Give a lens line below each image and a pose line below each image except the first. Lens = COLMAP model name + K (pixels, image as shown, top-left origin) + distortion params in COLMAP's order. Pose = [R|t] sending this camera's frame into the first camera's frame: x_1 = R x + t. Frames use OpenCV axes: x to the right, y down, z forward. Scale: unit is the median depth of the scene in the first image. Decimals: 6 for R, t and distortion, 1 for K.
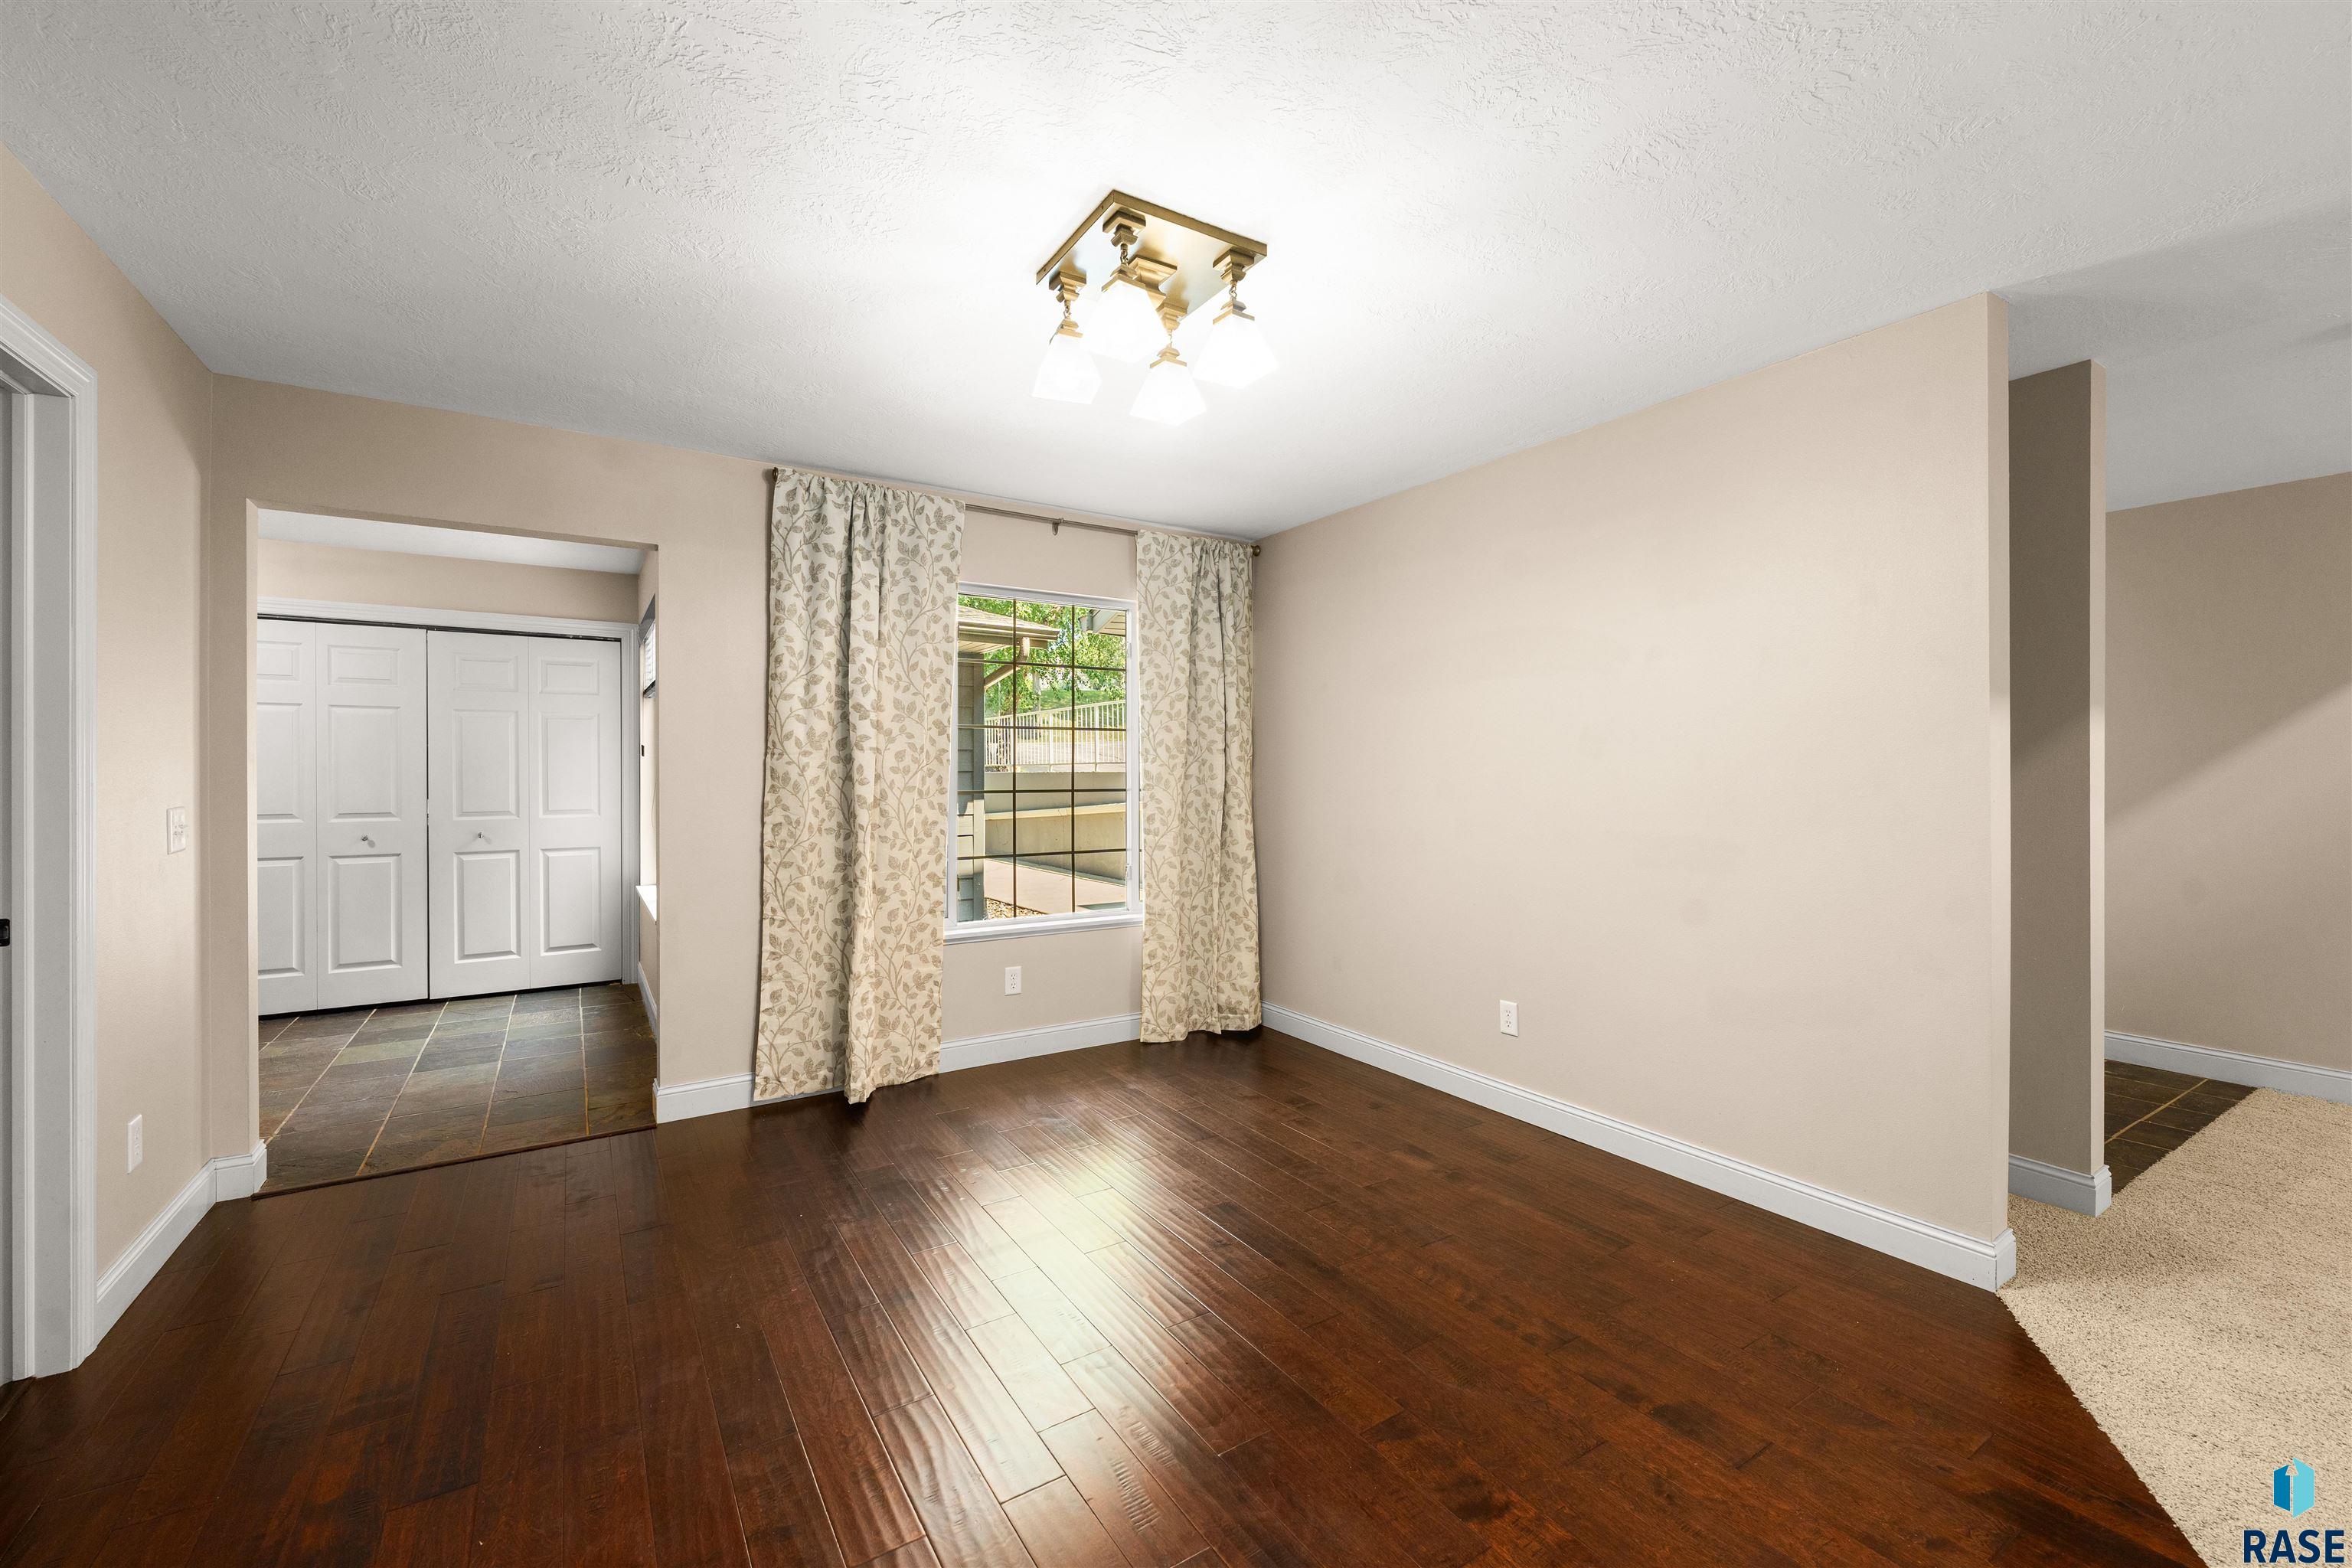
lens RADIAL K [[954.8, 0, 1176.0], [0, 954.8, 771.6], [0, 0, 1]] dist [0.002273, -0.001912]
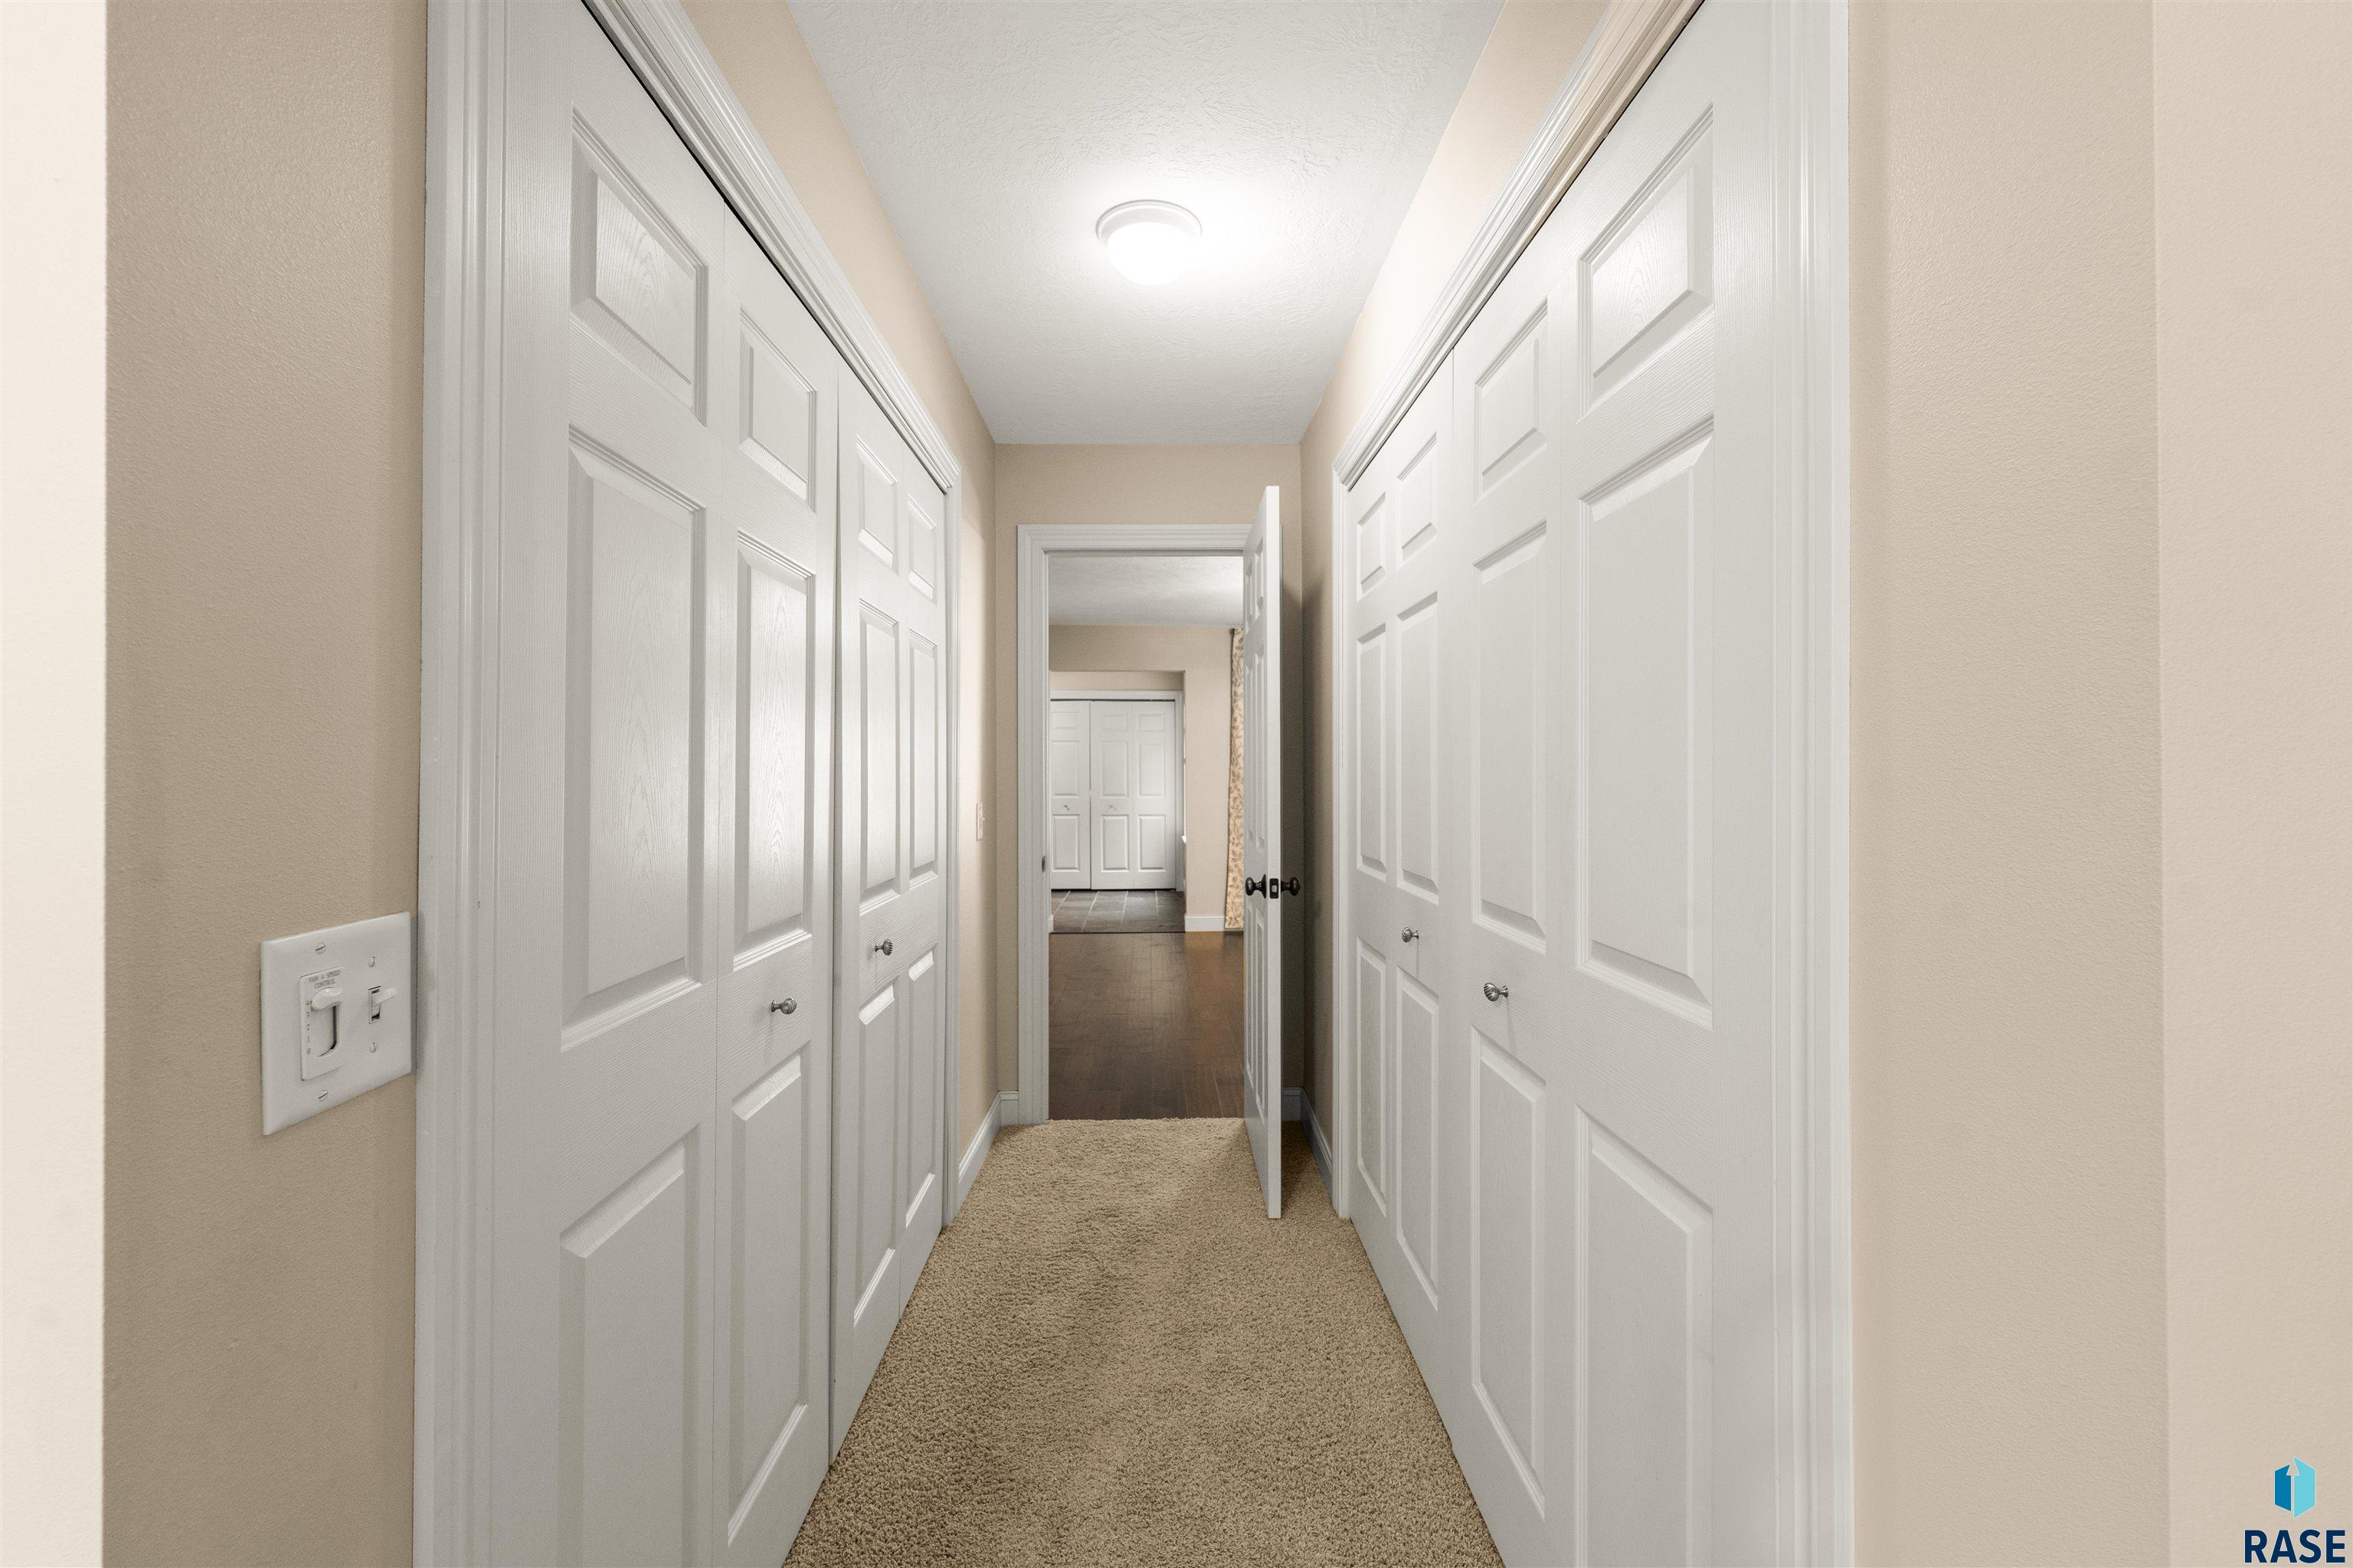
lens RADIAL K [[955.2, 0, 1174.9], [0, 955.2, 773.9], [0, 0, 1]] dist [0.002273, -0.001912]
pose [[0.858981, -0.003230, -0.511998, 0.542849], [0.001798, 0.999993, -0.003291, 0.009764], [0.512005, 0.001907, 0.858980, -0.870029]]
